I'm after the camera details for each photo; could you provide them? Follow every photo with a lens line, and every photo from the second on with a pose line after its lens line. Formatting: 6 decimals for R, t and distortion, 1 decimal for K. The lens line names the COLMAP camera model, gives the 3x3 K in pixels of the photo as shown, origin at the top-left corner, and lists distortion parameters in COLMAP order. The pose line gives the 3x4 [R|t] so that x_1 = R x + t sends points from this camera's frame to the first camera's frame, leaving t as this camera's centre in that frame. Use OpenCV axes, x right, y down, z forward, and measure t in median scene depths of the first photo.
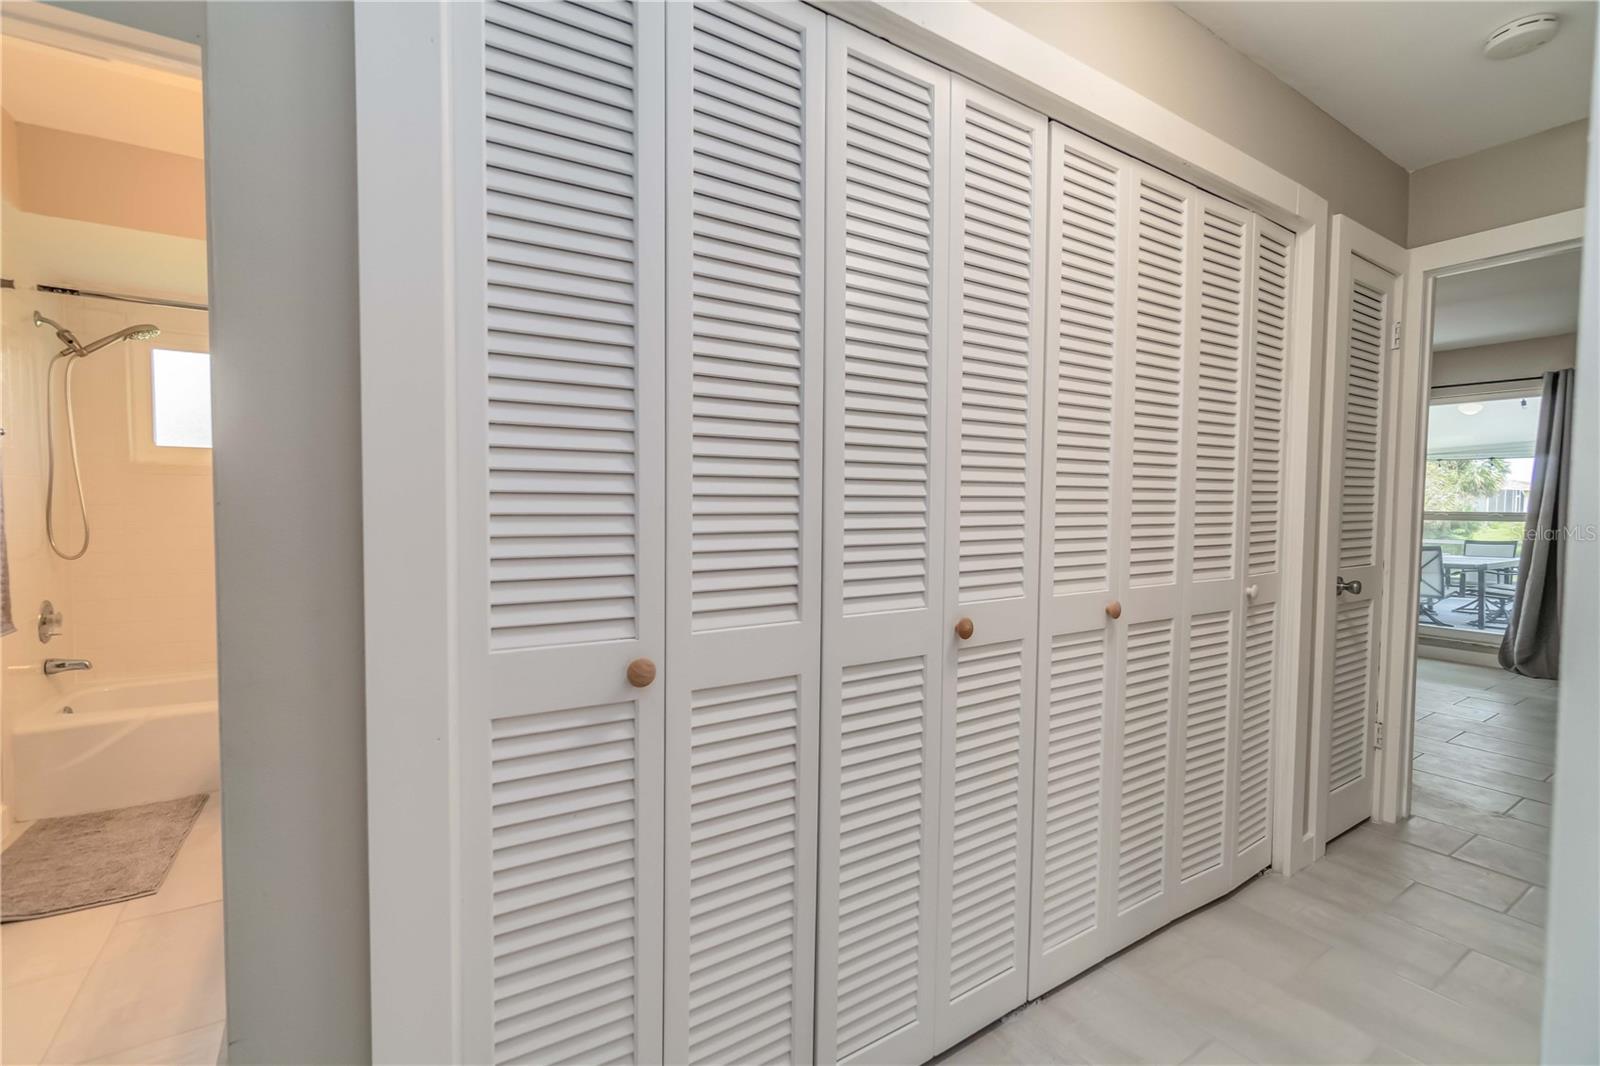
lens RADIAL K [[692.4, 0, 797.4], [0, 692.4, 535.4], [0, 0, 1]] dist [-0.007941, 0.000993]
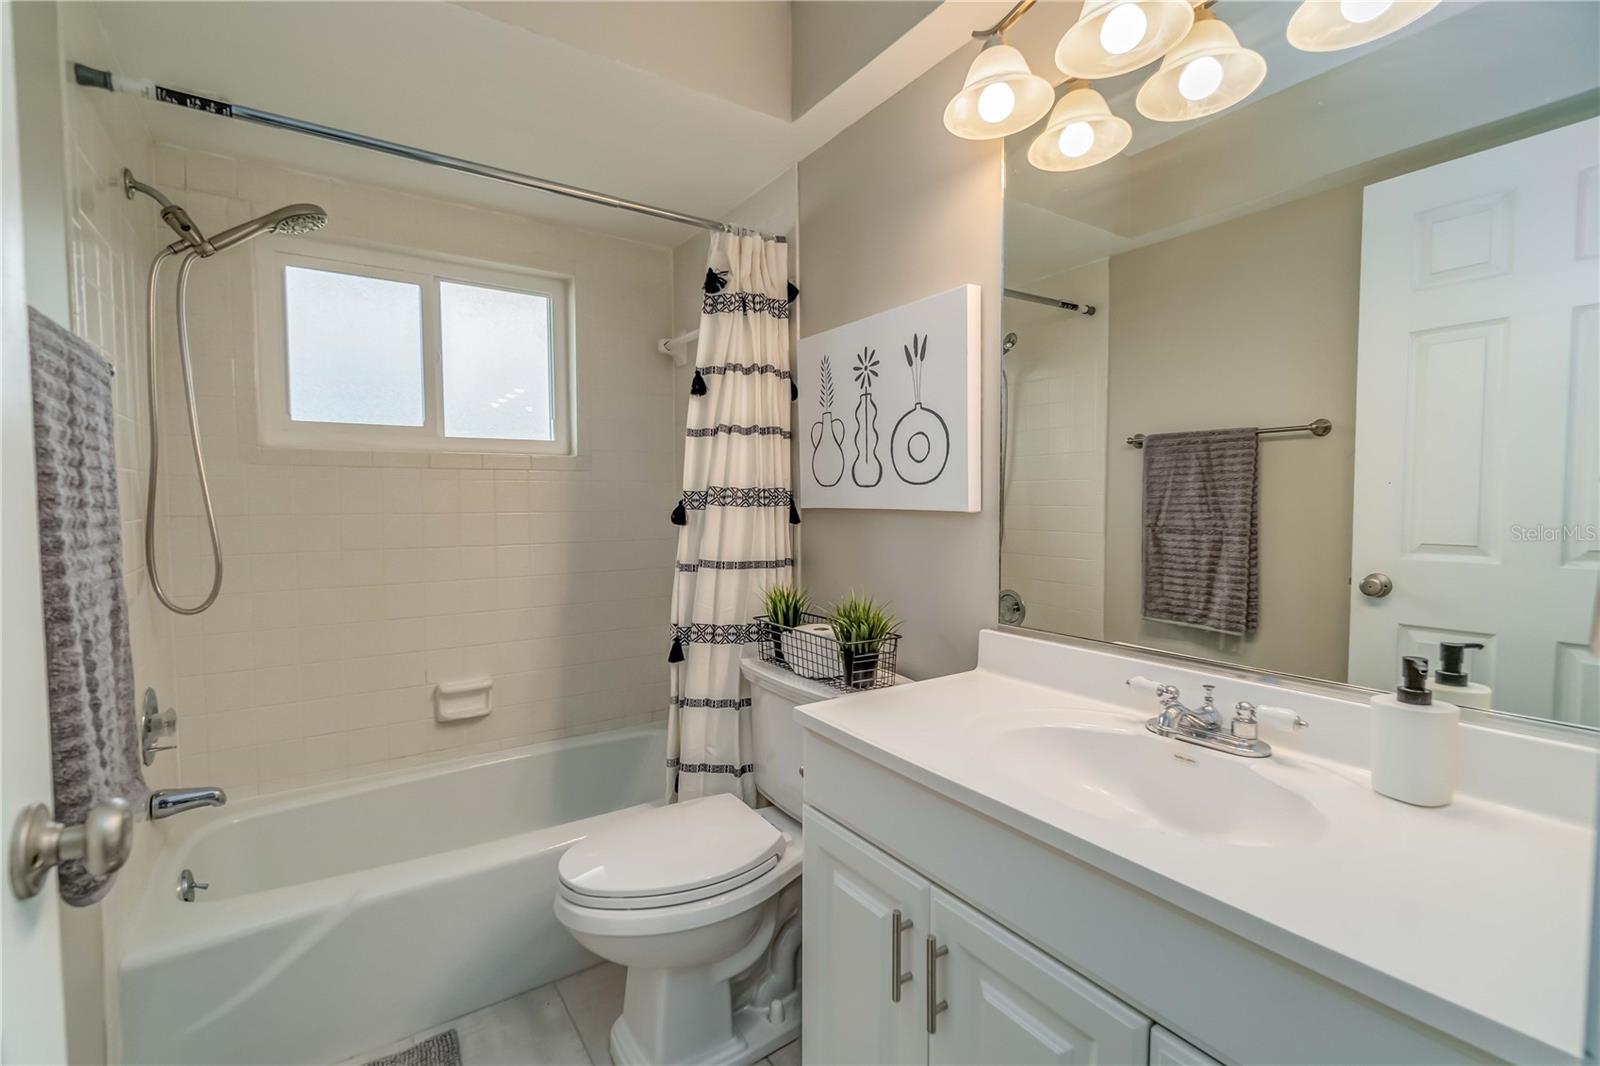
lens RADIAL K [[692.4, 0, 797.5], [0, 692.4, 533.8], [0, 0, 1]] dist [-0.007941, 0.000993]
pose [[0.999561, -0.013971, 0.026143, -0.578438], [0.013867, 0.999895, 0.004136, -0.027378], [-0.026198, -0.003771, 0.999650, 0.425561]]
